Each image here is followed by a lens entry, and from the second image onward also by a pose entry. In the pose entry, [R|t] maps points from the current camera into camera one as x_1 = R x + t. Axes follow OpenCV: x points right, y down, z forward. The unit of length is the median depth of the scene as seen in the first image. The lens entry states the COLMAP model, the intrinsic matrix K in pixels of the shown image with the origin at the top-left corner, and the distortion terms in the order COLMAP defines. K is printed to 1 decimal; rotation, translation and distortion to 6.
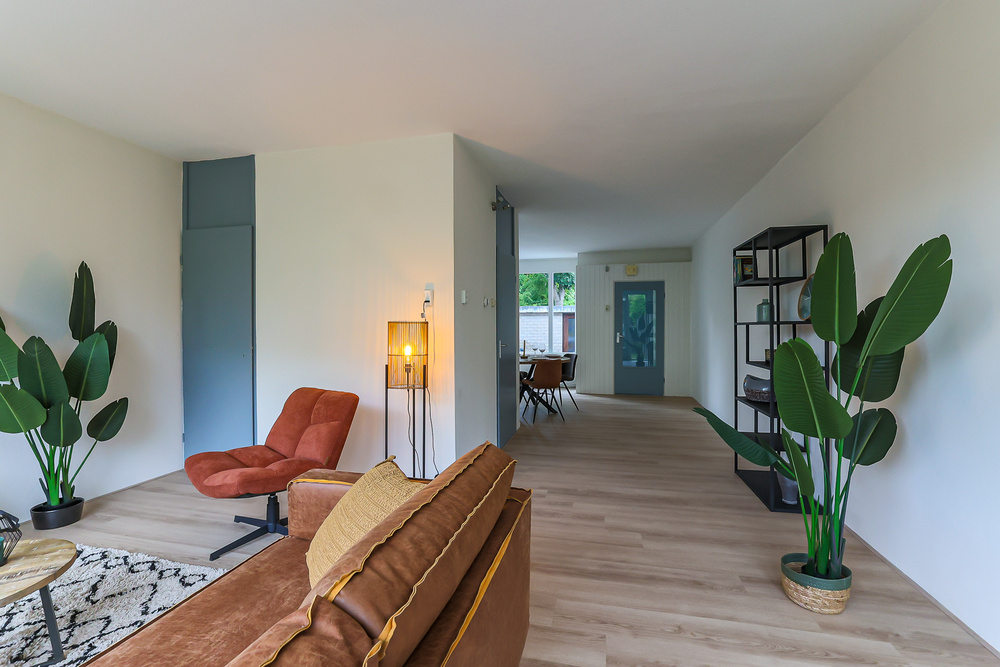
lens RADIAL K [[441.2, 0, 500.0], [0, 441.2, 333.5], [0, 0, 1]] dist [-0.040157, -0.000071]
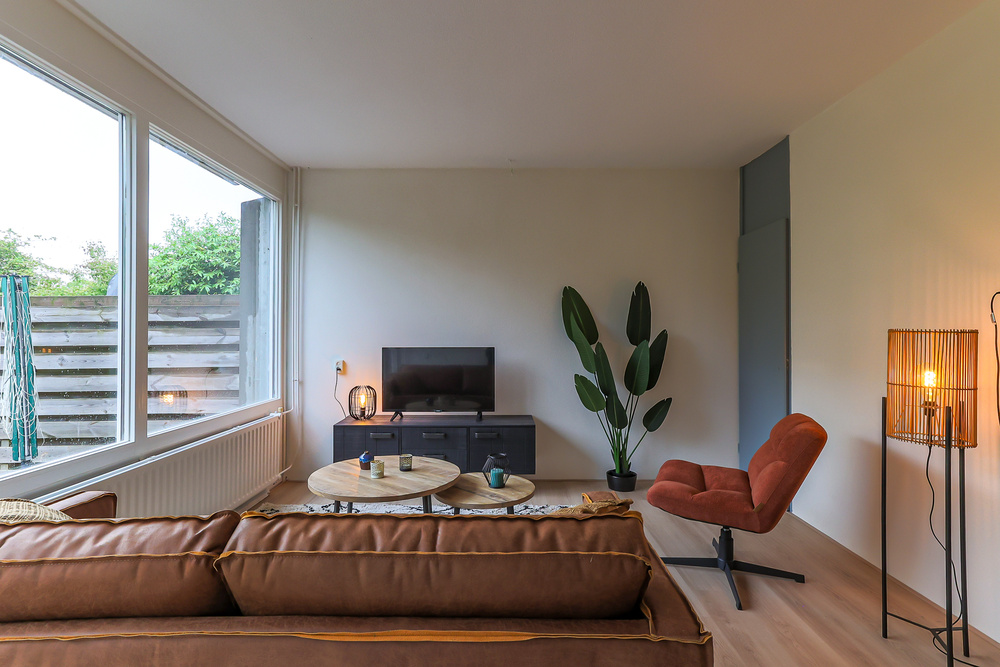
lens RADIAL K [[485.2, 0, 500.0], [0, 485.2, 333.5], [0, 0, 1]] dist [0.000486, 0.000065]
pose [[0.225427, 0.003378, -0.974254, 0.292367], [-0.019877, 0.999802, -0.001132, -0.009714], [0.974057, 0.019620, 0.225449, 0.291321]]
